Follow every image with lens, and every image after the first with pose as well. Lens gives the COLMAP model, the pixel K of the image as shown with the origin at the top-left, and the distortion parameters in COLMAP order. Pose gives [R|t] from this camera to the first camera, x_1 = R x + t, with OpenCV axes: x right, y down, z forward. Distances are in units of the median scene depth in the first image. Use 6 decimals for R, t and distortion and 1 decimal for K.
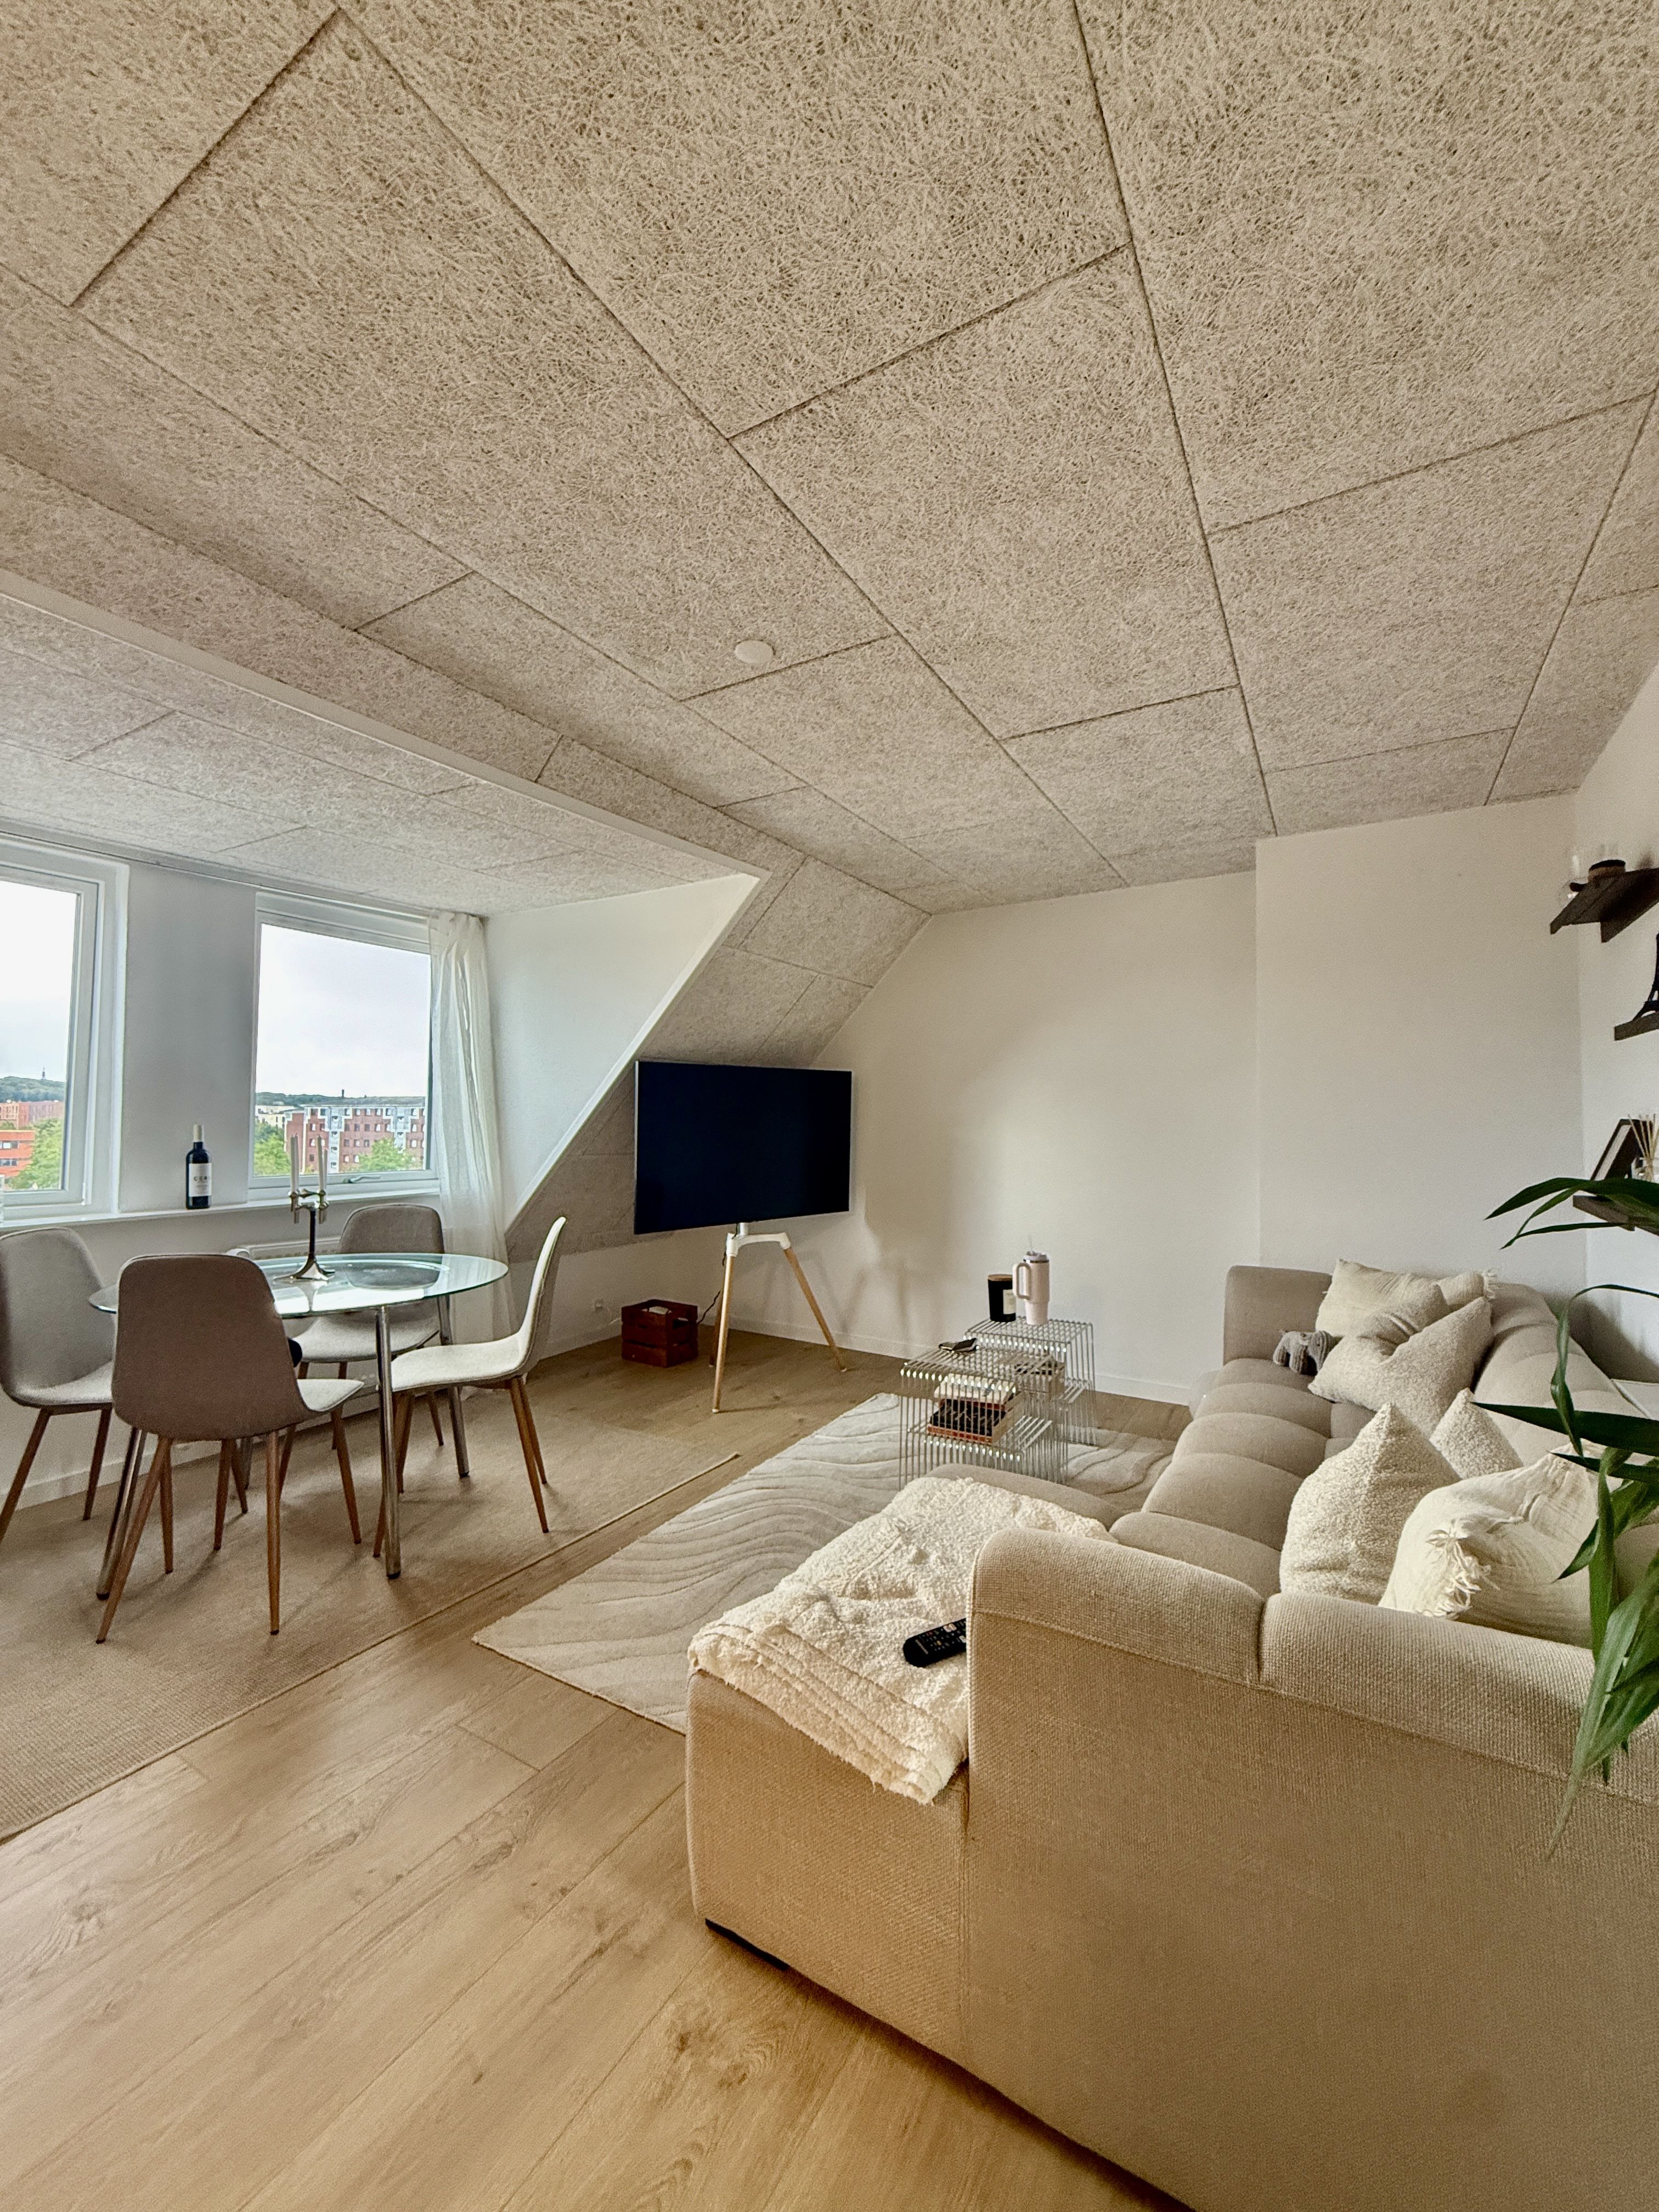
lens RADIAL K [[890.3, 0, 827.5], [0, 890.3, 1101.3], [0, 0, 1]] dist [0.000108, -0.000189]
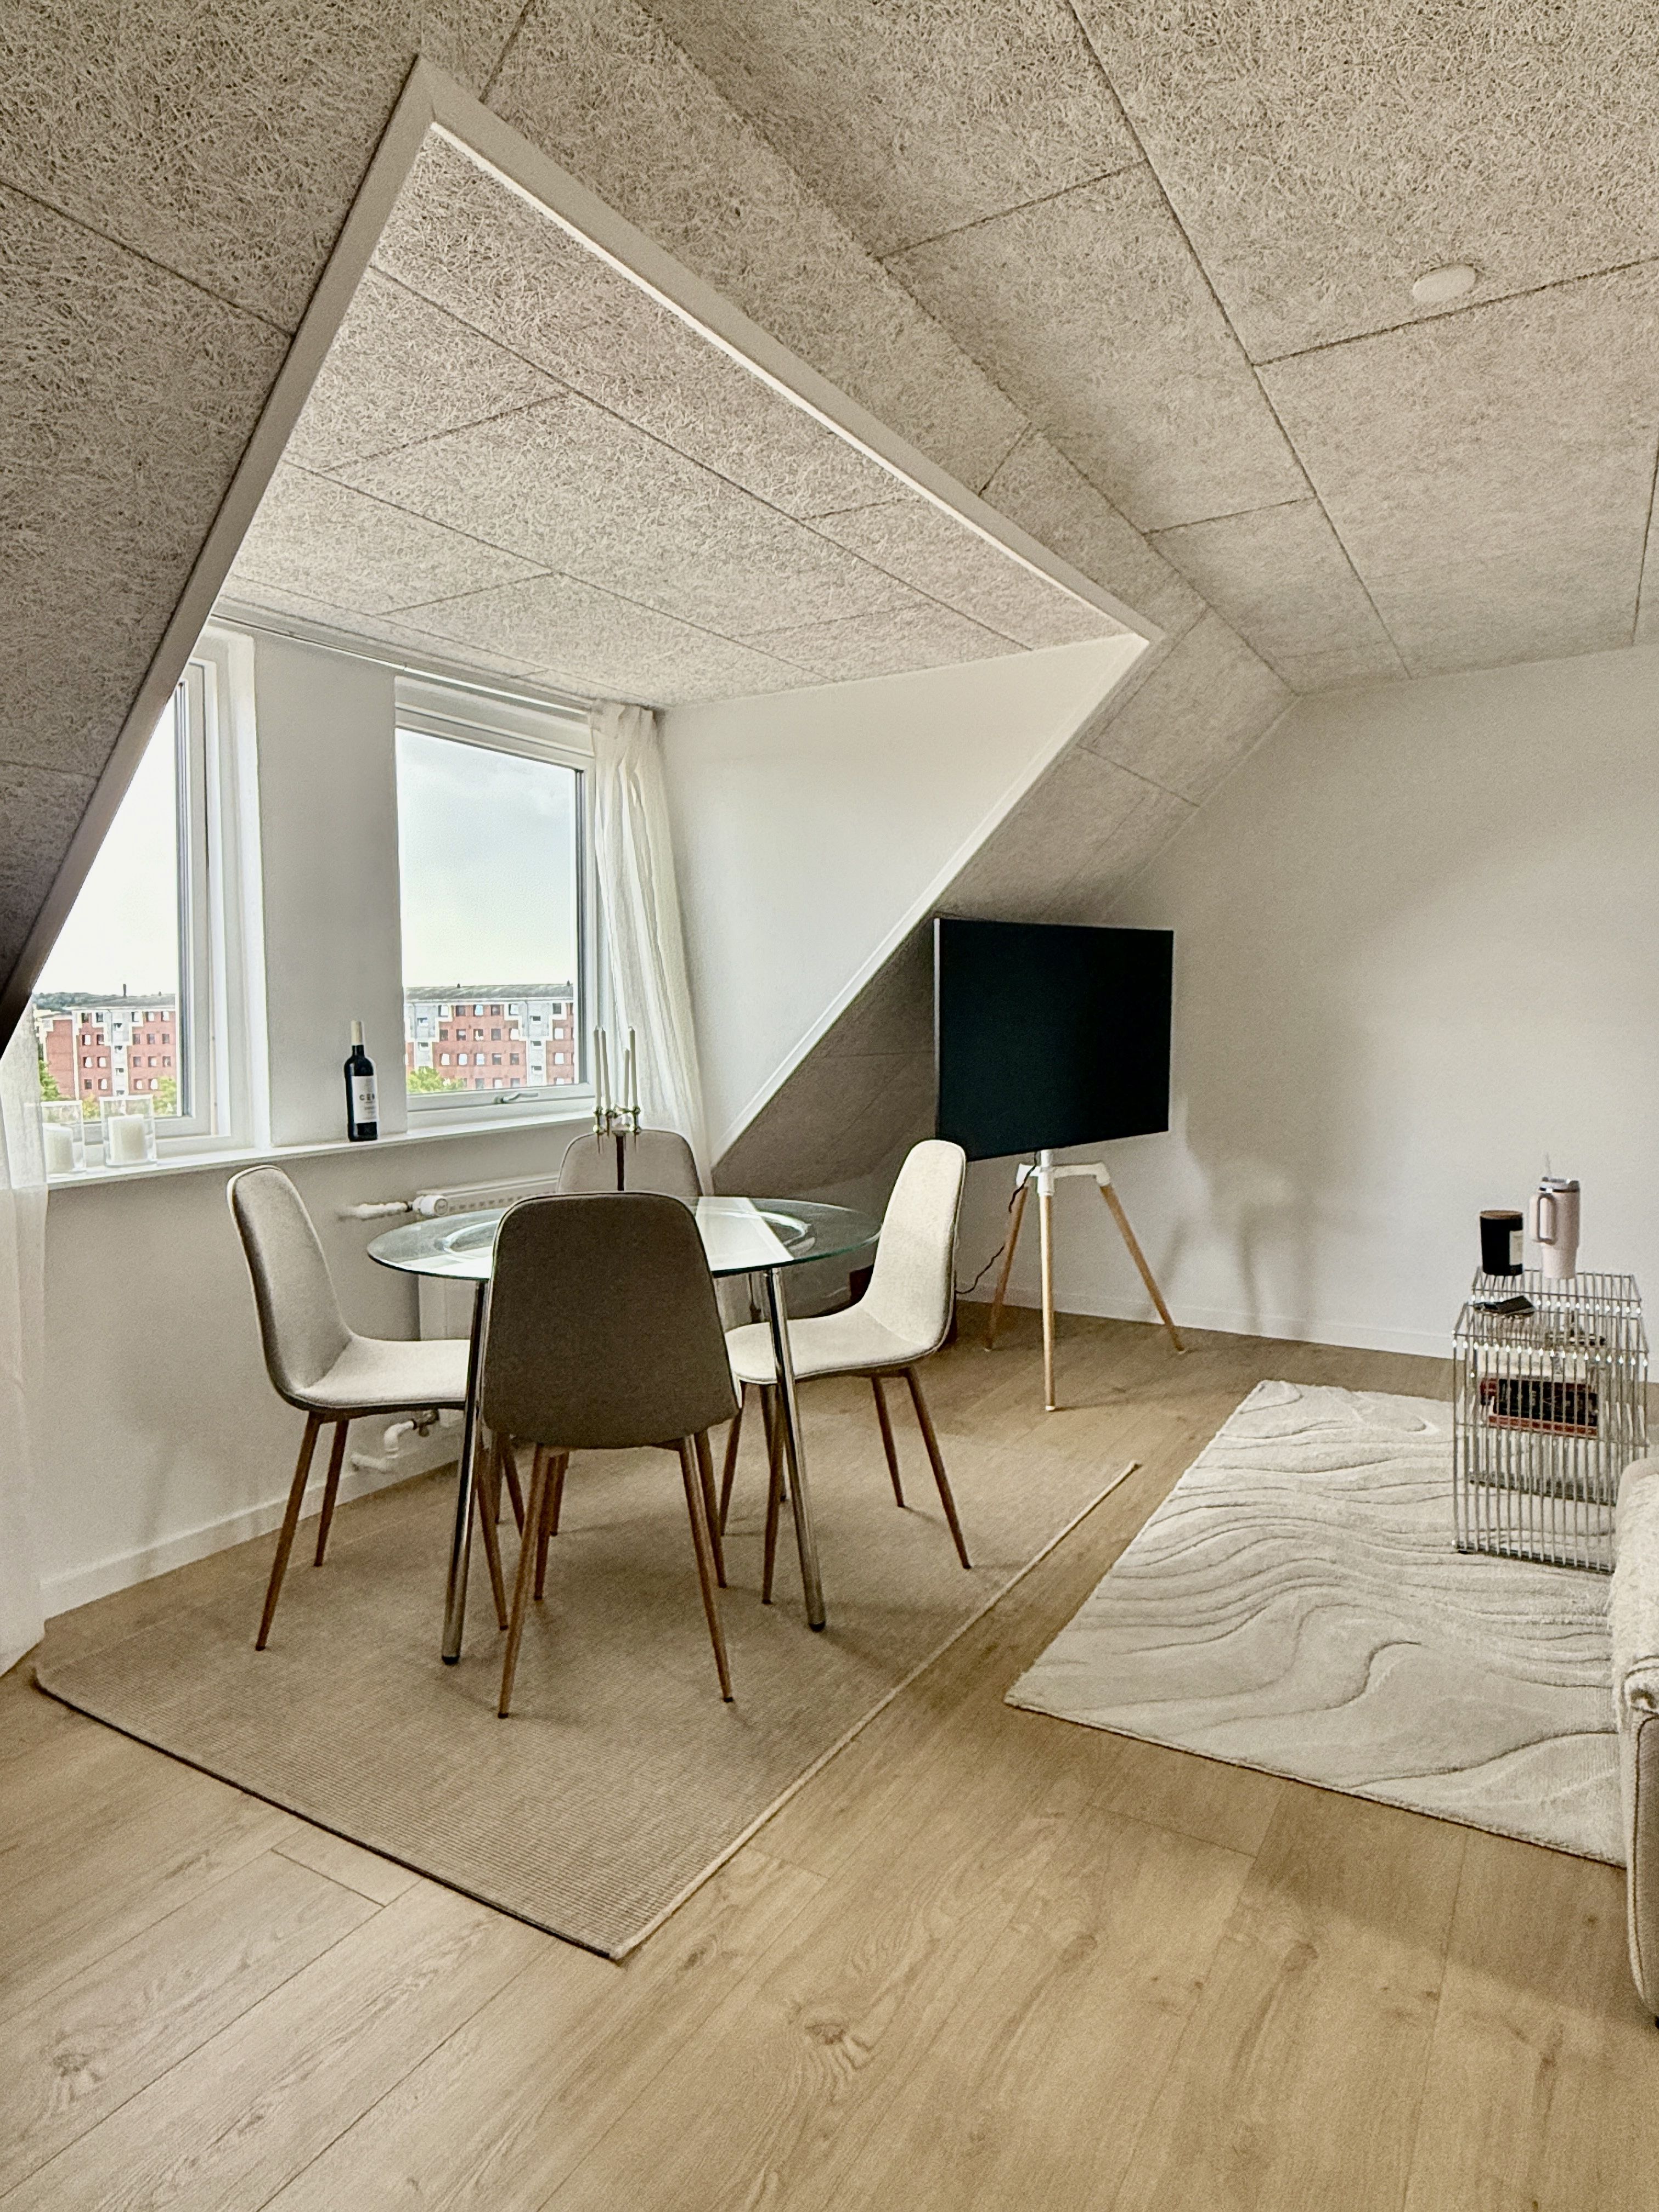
lens RADIAL K [[1290.8, 0, 831.5], [0, 1290.8, 1105.6], [0, 0, 1]] dist [0.000318, 0.000556]
pose [[0.999798, -0.019725, 0.003737, -0.338279], [0.019305, 0.995685, 0.090770, 0.007945], [-0.005511, -0.090680, 0.995865, -0.012137]]
